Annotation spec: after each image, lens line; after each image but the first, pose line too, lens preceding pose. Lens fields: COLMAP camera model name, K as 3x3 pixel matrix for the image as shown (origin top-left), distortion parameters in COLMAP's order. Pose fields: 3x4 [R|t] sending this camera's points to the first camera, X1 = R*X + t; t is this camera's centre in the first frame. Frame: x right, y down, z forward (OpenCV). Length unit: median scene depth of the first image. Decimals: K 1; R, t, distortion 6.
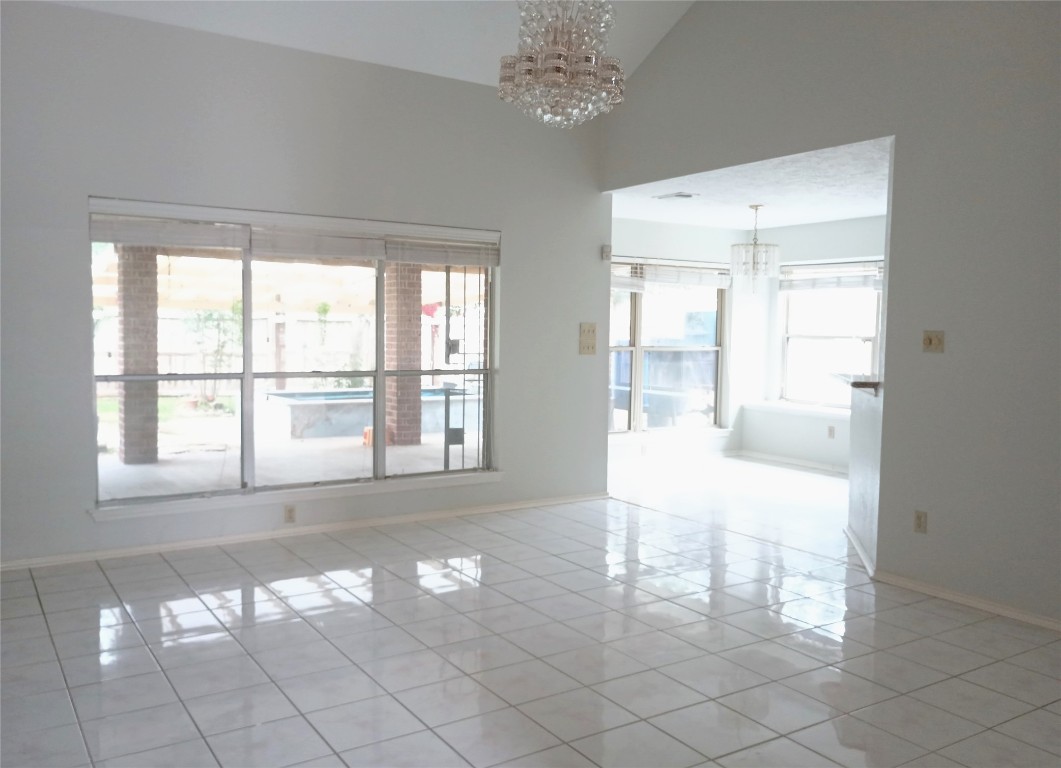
lens RADIAL K [[878.3, 0, 530.5], [0, 878.3, 384.0], [0, 0, 1]] dist [0.044813, -0.000785]
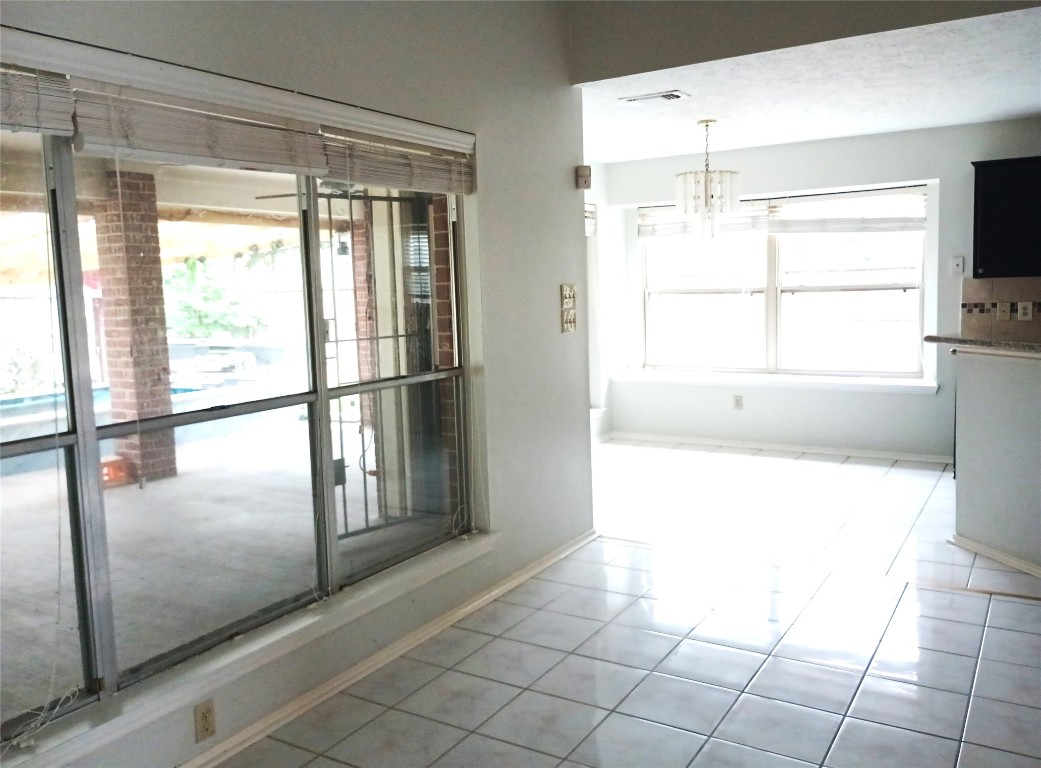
lens RADIAL K [[867.8, 0, 520.7], [0, 867.8, 371.1], [0, 0, 1]] dist [0.030716, -0.000618]
pose [[0.903680, -0.084870, 0.419713, -0.243834], [0.071334, 0.996303, 0.047872, -0.037560], [-0.422224, -0.013321, 0.906394, 0.418658]]
